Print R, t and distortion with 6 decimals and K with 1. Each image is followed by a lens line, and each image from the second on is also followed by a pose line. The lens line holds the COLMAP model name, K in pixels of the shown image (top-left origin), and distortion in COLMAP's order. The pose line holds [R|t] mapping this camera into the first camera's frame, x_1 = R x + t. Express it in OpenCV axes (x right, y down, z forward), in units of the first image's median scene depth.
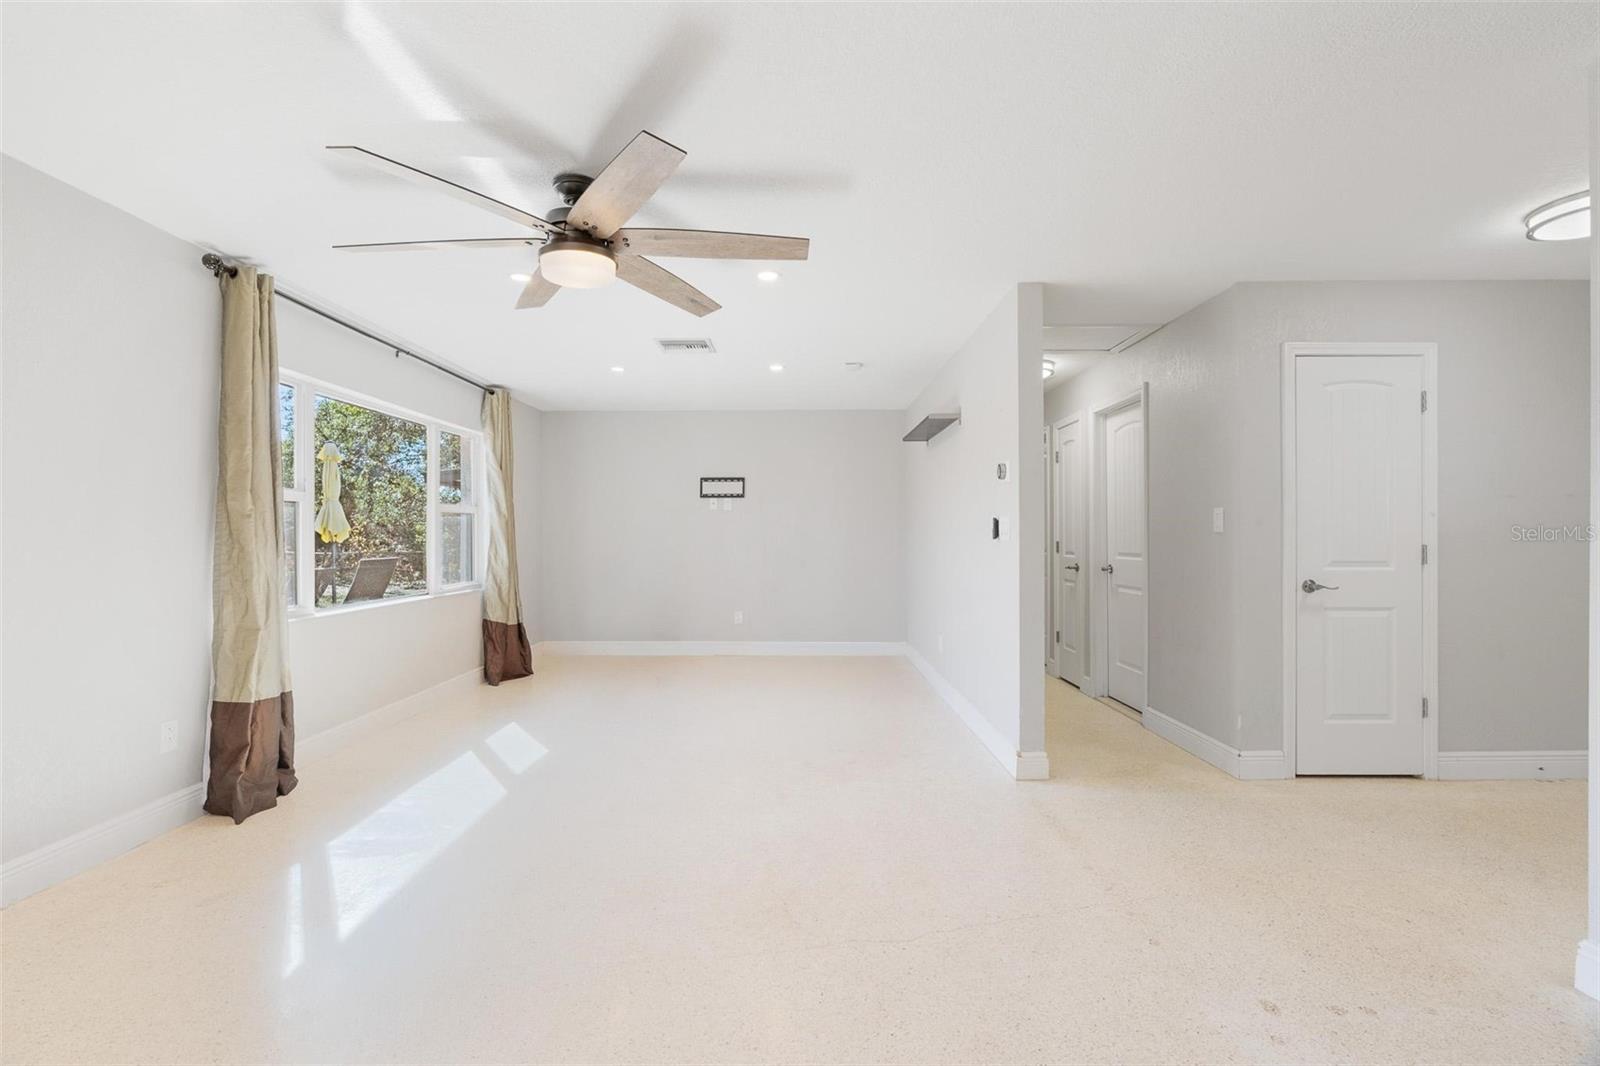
lens RADIAL K [[715.2, 0, 790.4], [0, 715.2, 533.0], [0, 0, 1]] dist [-0.002056, 0.000144]
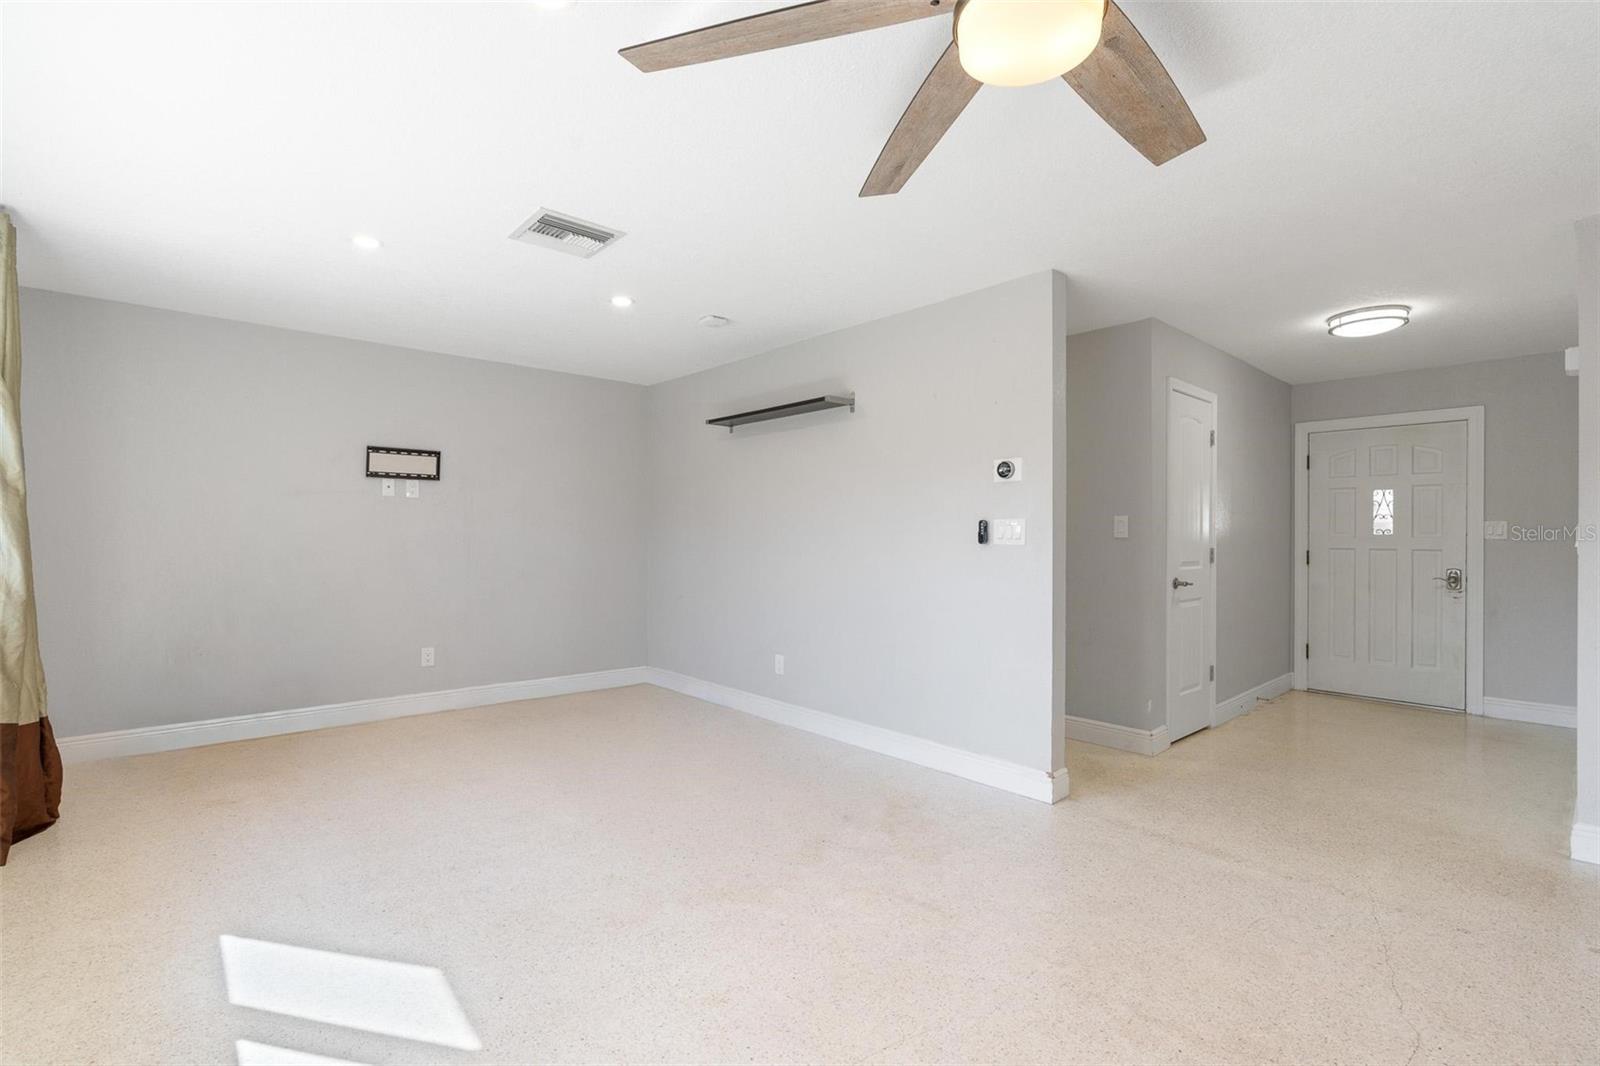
lens RADIAL K [[734.3, 0, 800.0], [0, 734.3, 533.0], [0, 0, 1]] dist [0.000274, -0.000102]
pose [[0.744419, 0.008563, 0.667658, -0.328857], [-0.008259, 0.999959, -0.003615, 0.000180], [-0.667661, -0.002823, 0.744460, 0.295076]]
